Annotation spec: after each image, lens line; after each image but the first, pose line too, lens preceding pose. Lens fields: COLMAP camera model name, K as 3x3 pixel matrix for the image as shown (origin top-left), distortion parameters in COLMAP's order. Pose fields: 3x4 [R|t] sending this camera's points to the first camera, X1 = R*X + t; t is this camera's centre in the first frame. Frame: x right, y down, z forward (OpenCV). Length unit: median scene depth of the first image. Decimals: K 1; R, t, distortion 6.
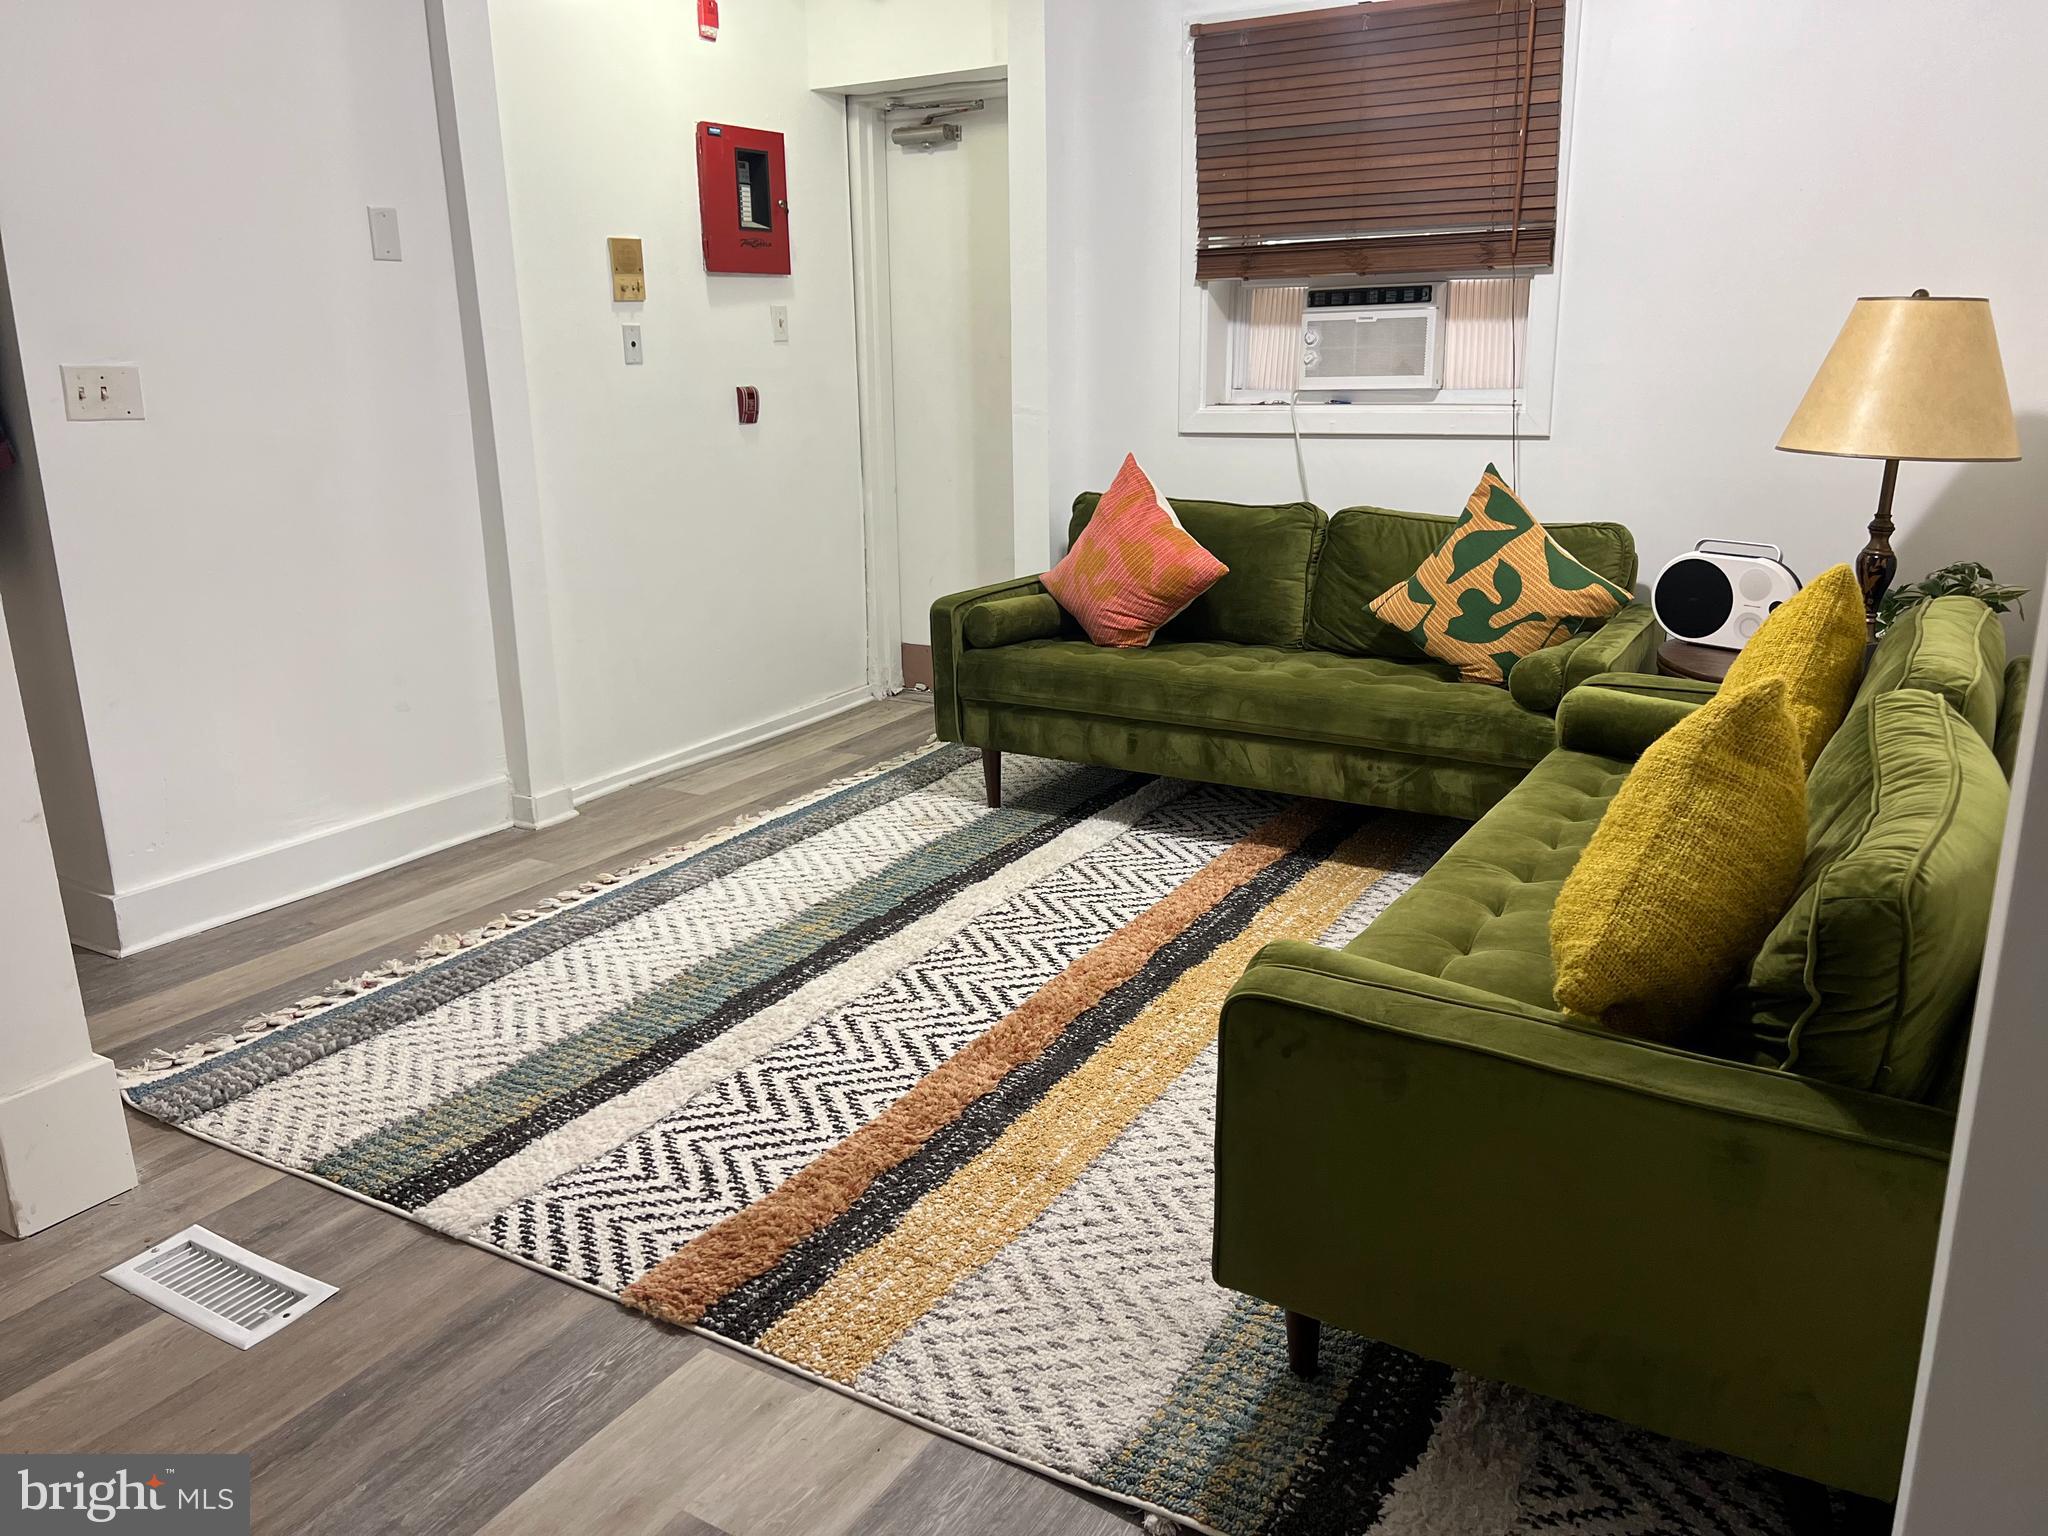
lens RADIAL K [[1579.3, 0, 1024.0], [0, 1579.3, 768.0], [0, 0, 1]] dist [0.148664, -0.233545]
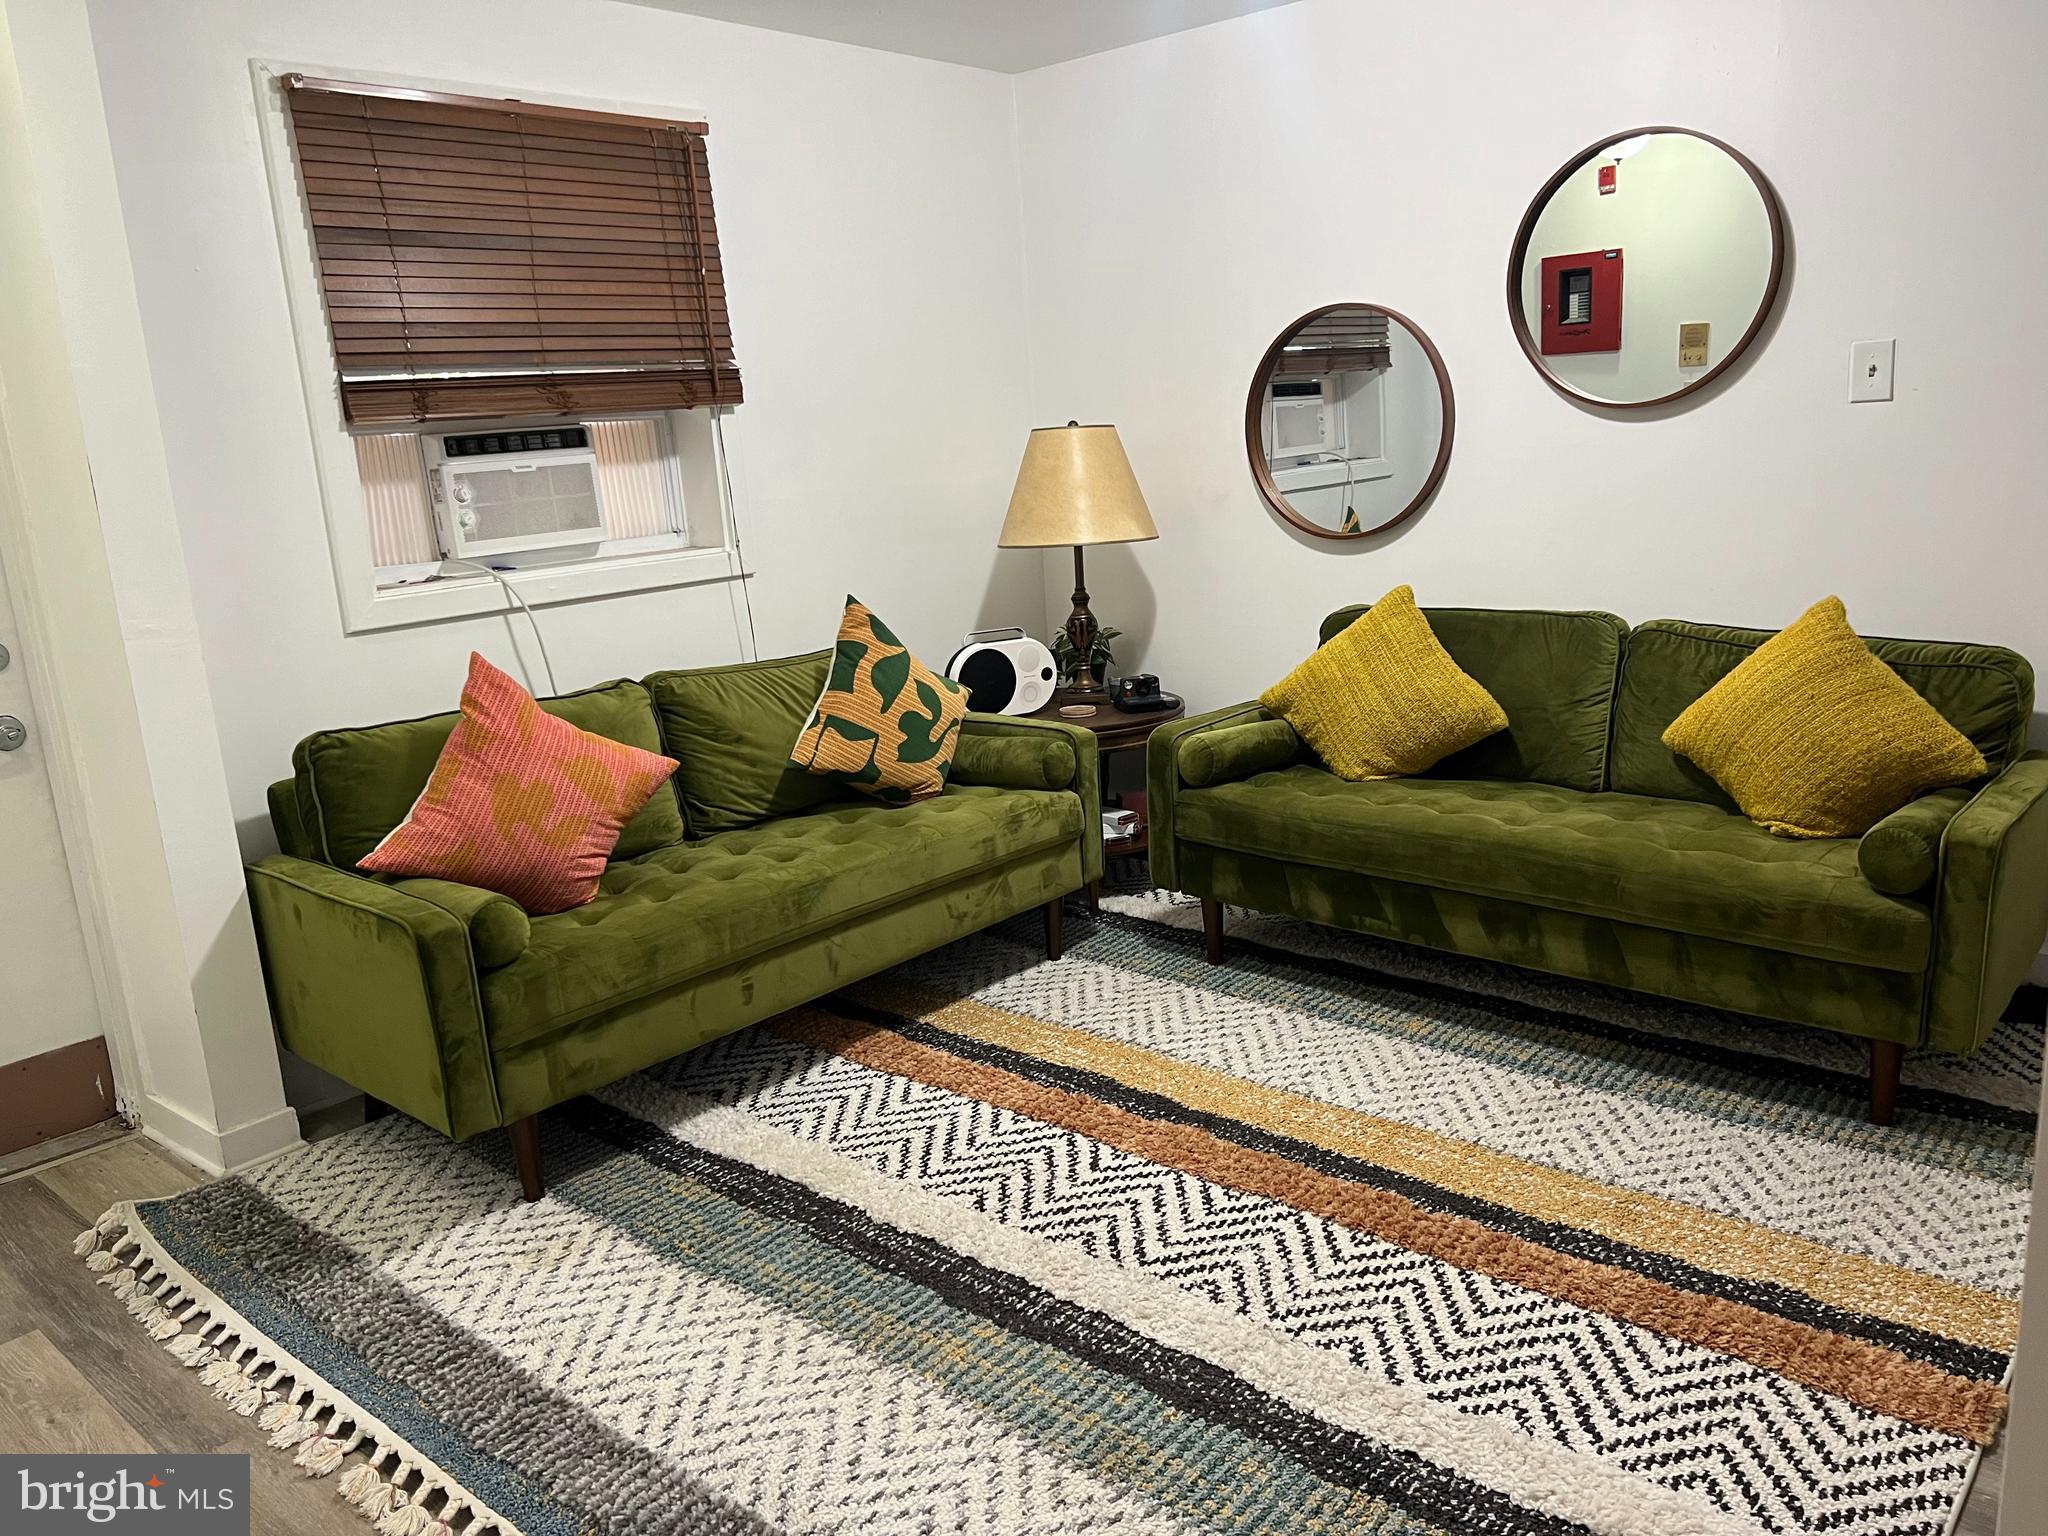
lens RADIAL K [[1545.8, 0, 1029.4], [0, 1545.8, 815.9], [0, 0, 1]] dist [0.027556, -0.005966]
pose [[0.153637, -0.244146, 0.957491, -0.660875], [0.314330, 0.930736, 0.186887, -0.208607], [-0.936799, 0.272255, 0.219738, 0.725279]]
